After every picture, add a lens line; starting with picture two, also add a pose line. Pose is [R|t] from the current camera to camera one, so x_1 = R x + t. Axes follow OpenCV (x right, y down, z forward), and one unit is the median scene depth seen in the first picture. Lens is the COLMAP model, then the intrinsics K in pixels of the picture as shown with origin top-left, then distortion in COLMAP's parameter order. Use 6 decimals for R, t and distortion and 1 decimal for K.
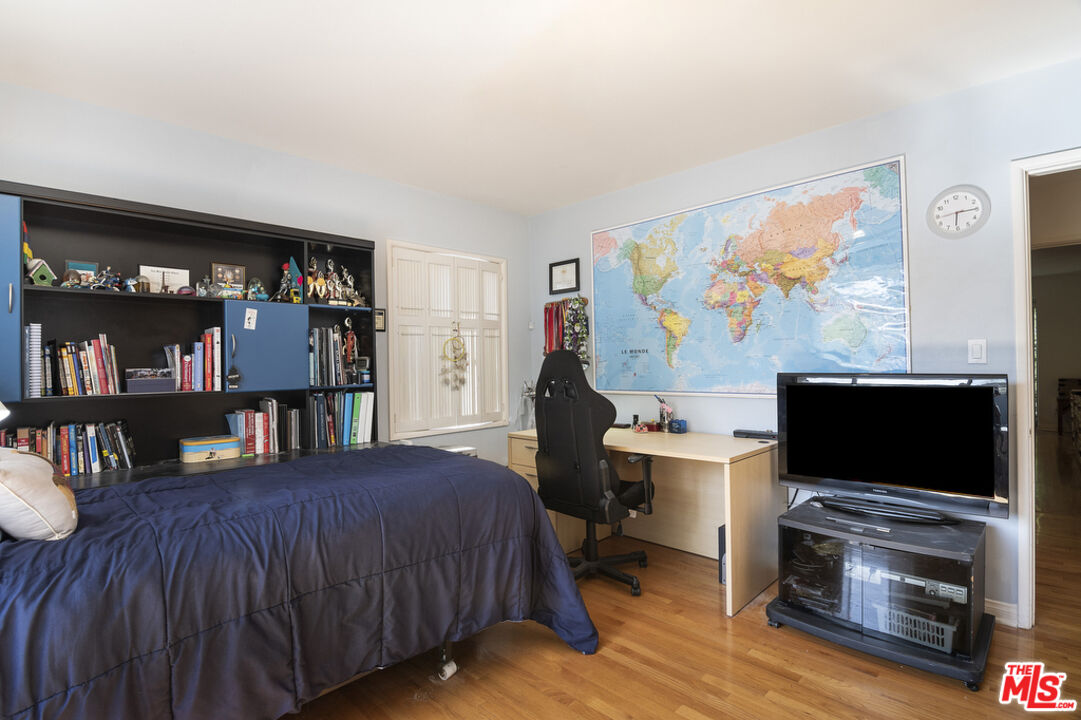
lens RADIAL K [[510.8, 0, 541.6], [0, 510.8, 350.9], [0, 0, 1]] dist [-0.001669, -0.017401]
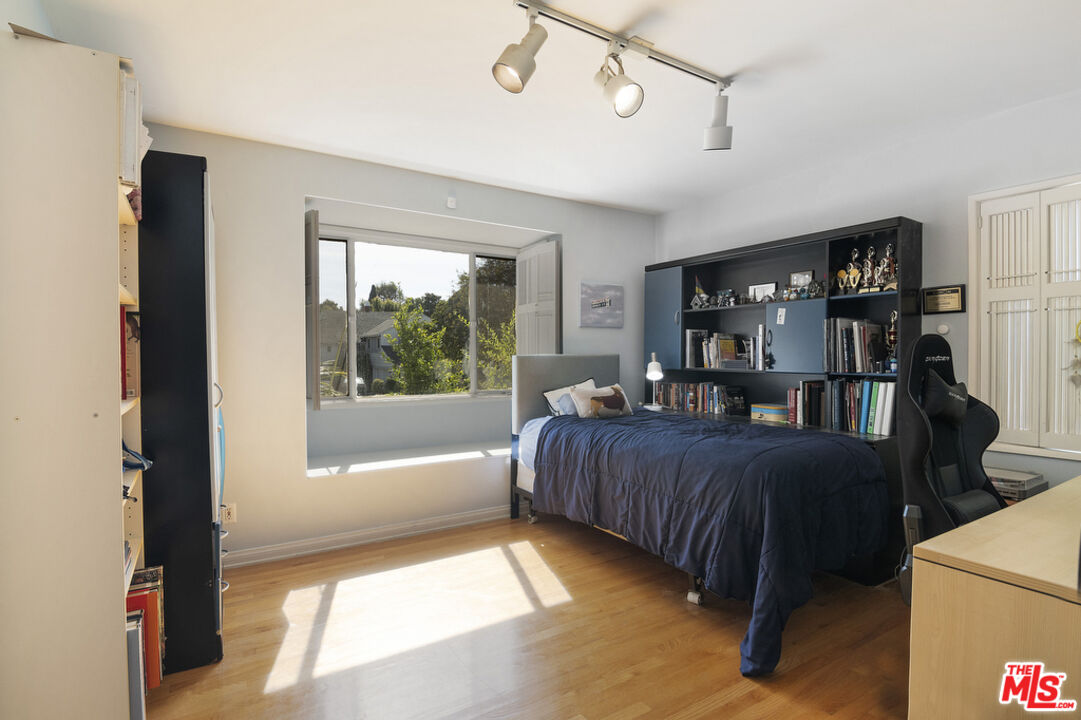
lens RADIAL K [[528.8, 0, 536.4], [0, 528.8, 358.9], [0, 0, 1]] dist [-0.004708, -0.021528]
pose [[-0.224706, 0.025025, -0.974105, 1.002810], [0.025677, 0.999475, 0.019754, 0.003284], [0.974088, -0.020573, -0.225231, 0.799368]]
